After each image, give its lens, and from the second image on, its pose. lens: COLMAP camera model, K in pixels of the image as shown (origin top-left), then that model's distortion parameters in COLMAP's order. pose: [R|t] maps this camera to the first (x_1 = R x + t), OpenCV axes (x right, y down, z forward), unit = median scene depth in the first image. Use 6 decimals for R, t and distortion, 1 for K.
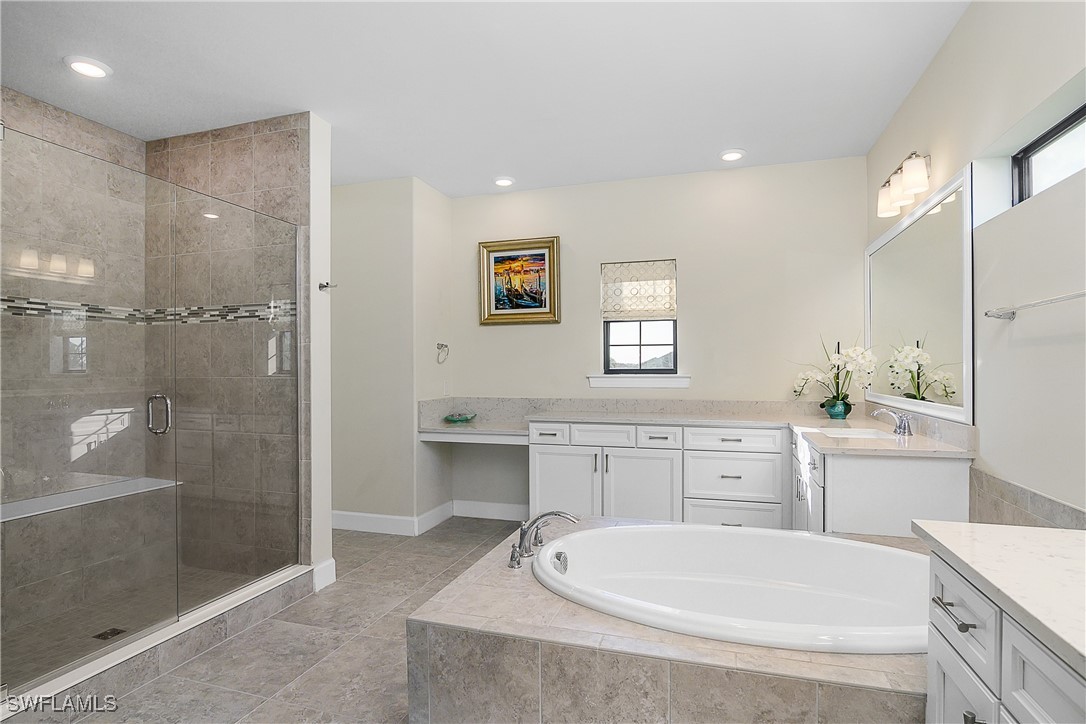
lens RADIAL K [[556.8, 0, 519.0], [0, 556.8, 374.5], [0, 0, 1]] dist [-0.019448, 0.000482]
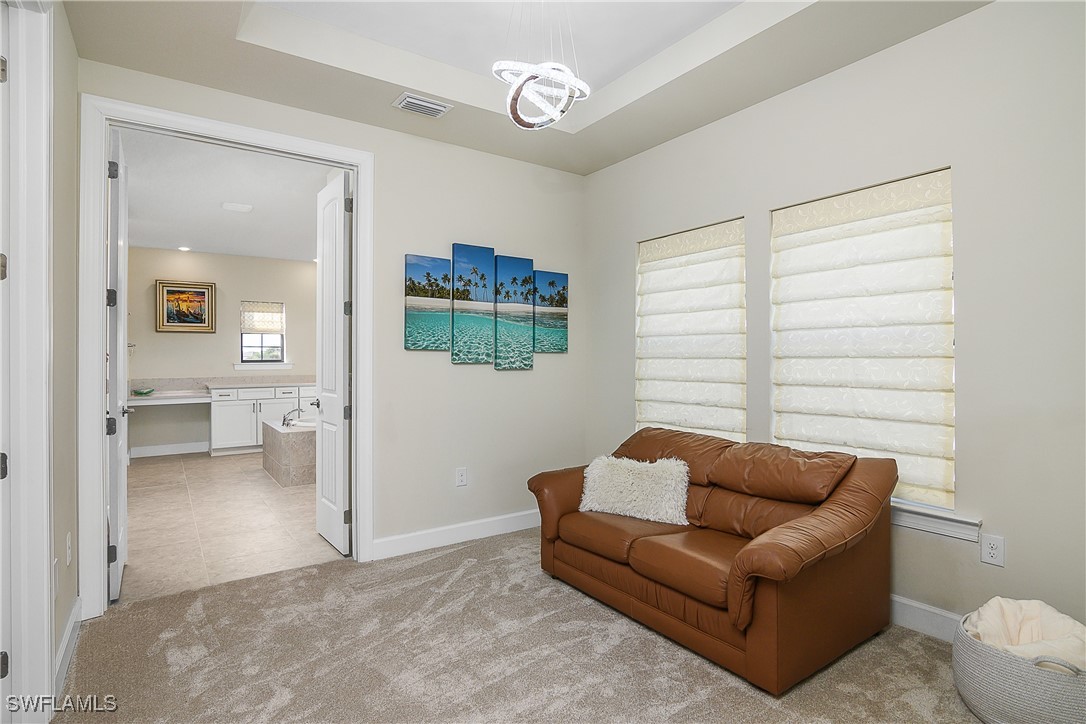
lens RADIAL K [[556.8, 0, 535.8], [0, 556.8, 361.7], [0, 0, 1]] dist [-0.019448, 0.000482]
pose [[0.599806, -0.003703, 0.800137, -0.732030], [0.011541, 0.999925, -0.004024, 0.014377], [-0.800062, 0.011648, 0.599804, -0.852709]]
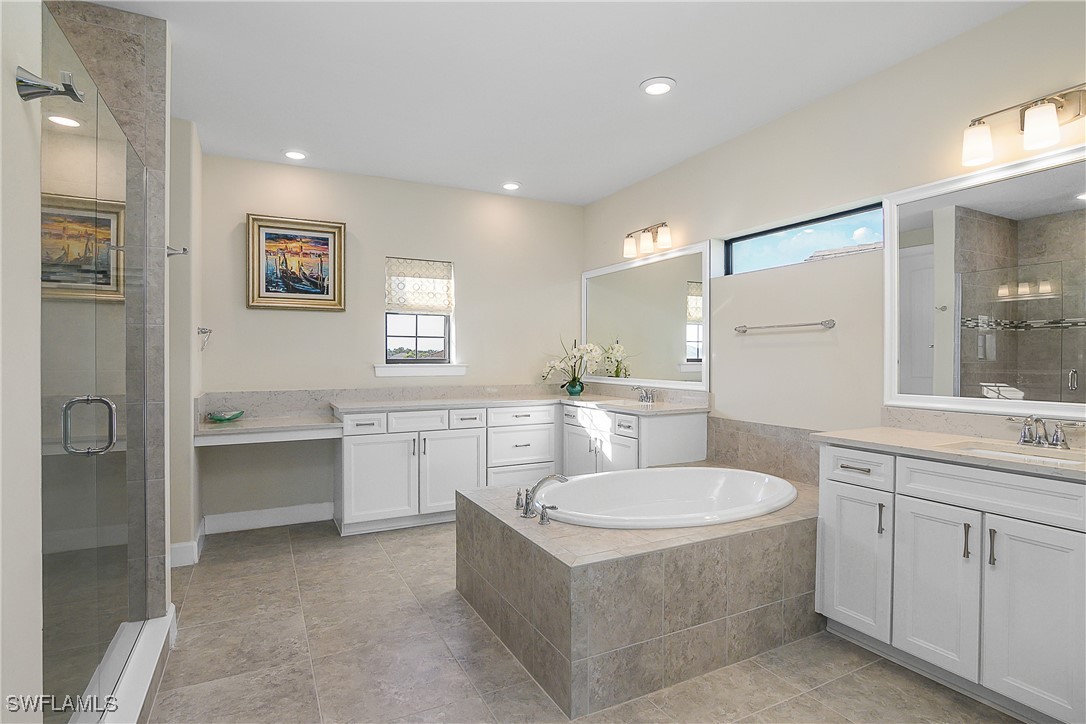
lens RADIAL K [[556.8, 0, 538.8], [0, 556.8, 365.3], [0, 0, 1]] dist [-0.019448, 0.000482]
pose [[0.704312, -0.006542, 0.709860, -0.398081], [0.004786, 0.999979, 0.004467, -0.001109], [-0.709874, 0.000252, 0.704328, 0.073028]]
